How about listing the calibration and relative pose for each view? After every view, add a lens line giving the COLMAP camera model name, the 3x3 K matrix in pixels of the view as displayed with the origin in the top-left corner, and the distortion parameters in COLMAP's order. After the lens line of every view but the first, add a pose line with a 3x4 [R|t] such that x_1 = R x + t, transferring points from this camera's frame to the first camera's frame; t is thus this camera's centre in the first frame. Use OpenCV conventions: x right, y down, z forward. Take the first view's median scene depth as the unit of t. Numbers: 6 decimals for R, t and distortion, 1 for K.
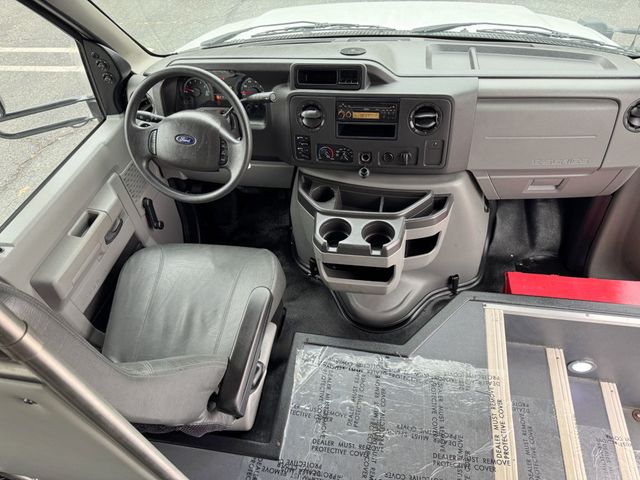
lens RADIAL K [[449.6, 0, 320.0], [0, 449.6, 240.0], [0, 0, 1]] dist [0.080004, -0.098639]
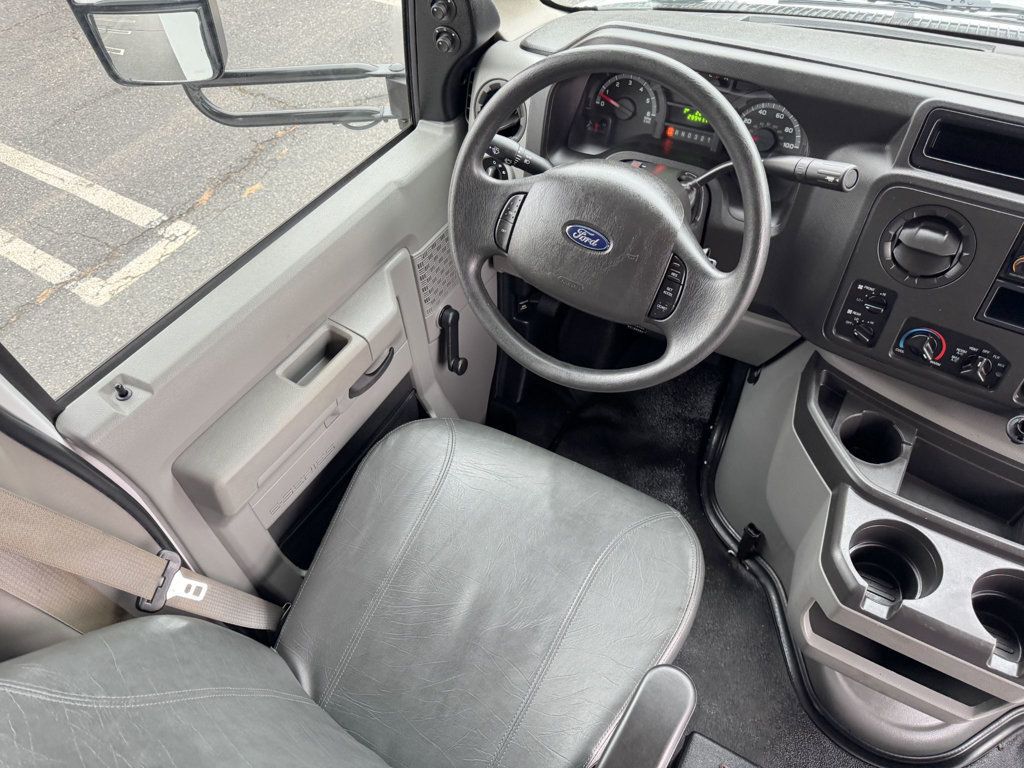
lens RADIAL K [[755.6, 0, 530.5], [0, 755.6, 404.6], [0, 0, 1]] dist [0.087259, -0.126916]
pose [[0.942143, 0.280880, -0.182957, -0.160120], [-0.267007, 0.958799, 0.097013, -0.115771], [0.202668, -0.042550, 0.978323, 0.294988]]
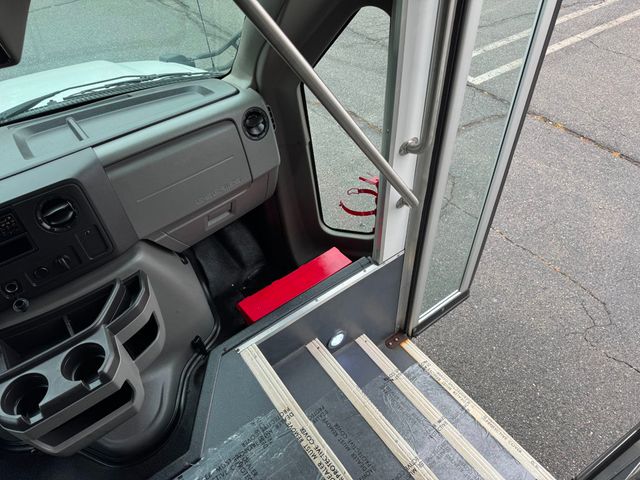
lens RADIAL K [[449.6, 0, 320.0], [0, 449.6, 240.0], [0, 0, 1]] dist [0.080004, -0.098639]
pose [[0.681715, -0.479290, 0.552762, 0.065339], [0.525218, 0.846580, 0.086309, -0.041987], [-0.509324, 0.231483, 0.828858, 0.072879]]
